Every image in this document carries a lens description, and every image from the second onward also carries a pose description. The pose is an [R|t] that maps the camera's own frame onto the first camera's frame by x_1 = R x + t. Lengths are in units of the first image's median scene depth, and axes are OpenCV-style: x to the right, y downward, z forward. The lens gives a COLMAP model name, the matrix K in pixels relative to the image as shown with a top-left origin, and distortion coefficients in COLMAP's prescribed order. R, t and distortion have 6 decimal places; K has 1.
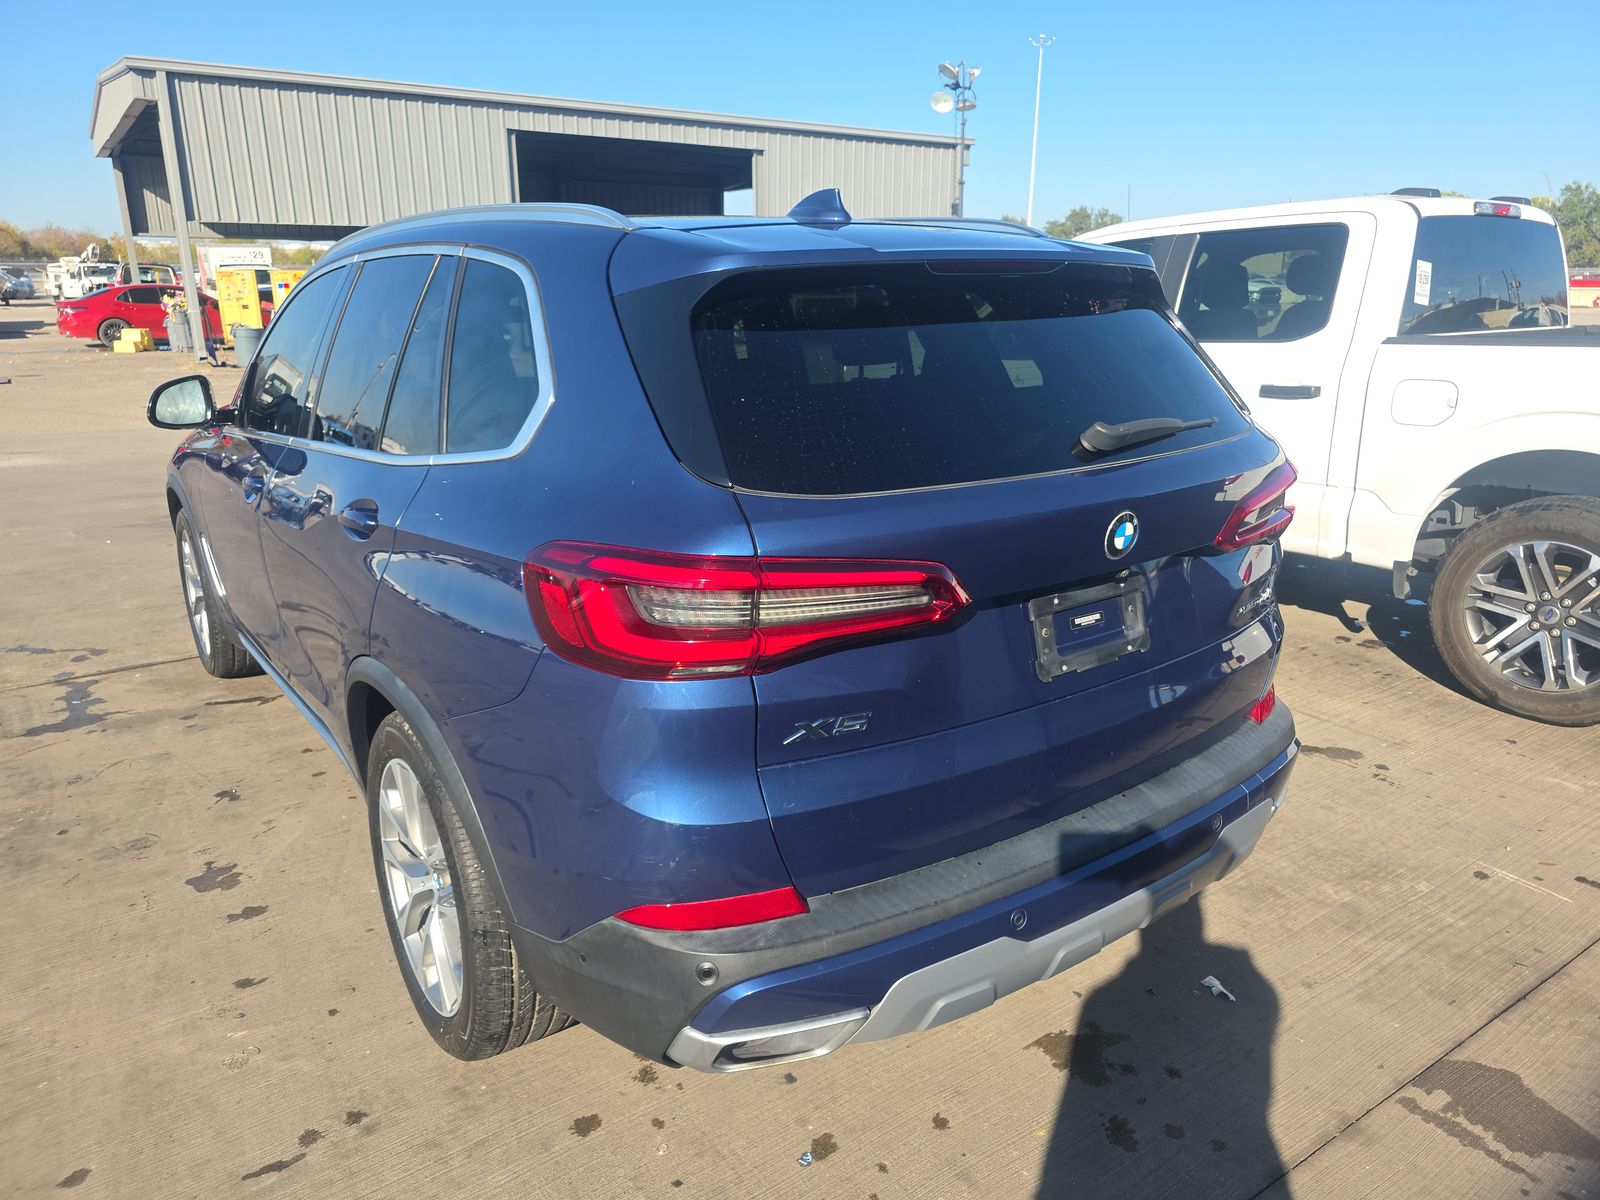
lens RADIAL K [[1082.1, 0, 800.0], [0, 1082.1, 600.0], [0, 0, 1]] dist [0.005406, -0.008365]
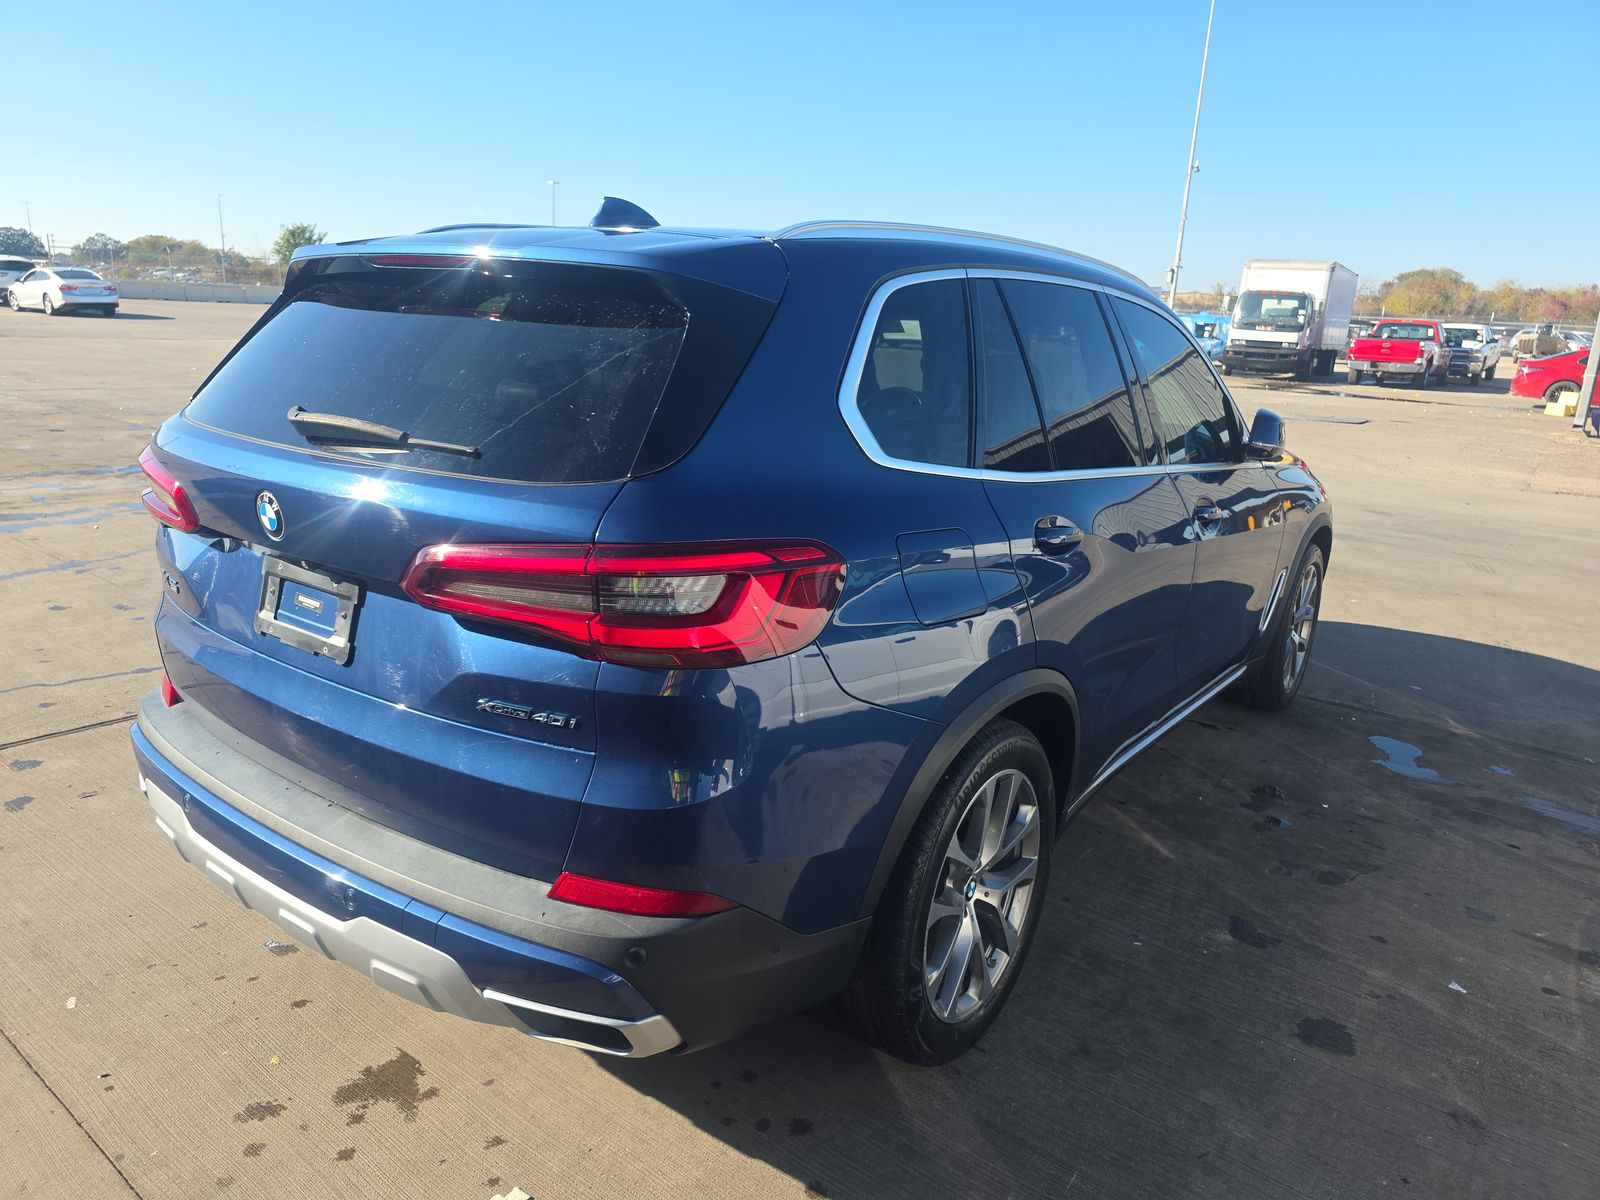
lens RADIAL K [[1082.1, 0, 800.0], [0, 1082.1, 600.0], [0, 0, 1]] dist [0.005406, -0.008365]
pose [[0.295698, 0.260749, -0.919007, 0.137645], [-0.310360, 0.936062, 0.165727, -0.030424], [0.903460, 0.236218, 0.357717, 0.108404]]
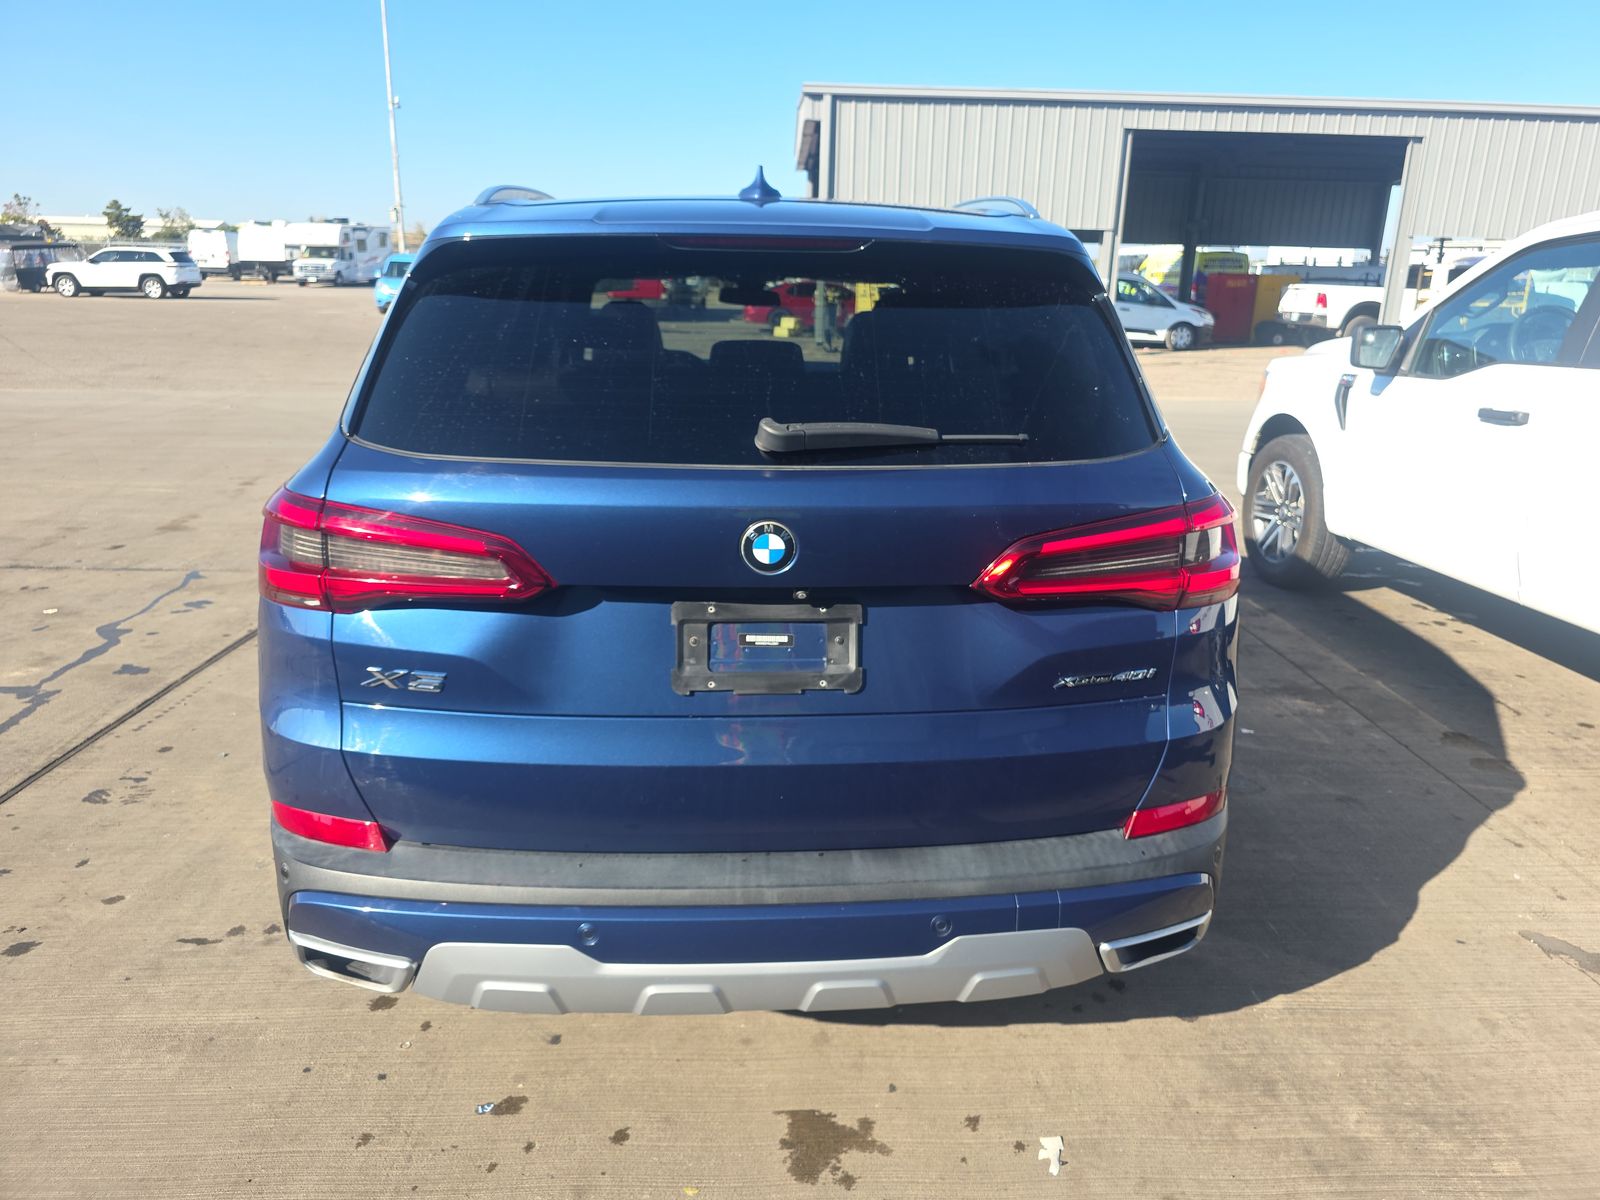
lens RADIAL K [[1060.6, 0, 807.2], [0, 1060.6, 588.3], [0, 0, 1]] dist [0.072658, -0.085913]
pose [[0.840433, 0.168967, -0.514900, 0.075684], [-0.173652, 0.984016, 0.039470, -0.006543], [0.513339, 0.056242, 0.856341, 0.027728]]
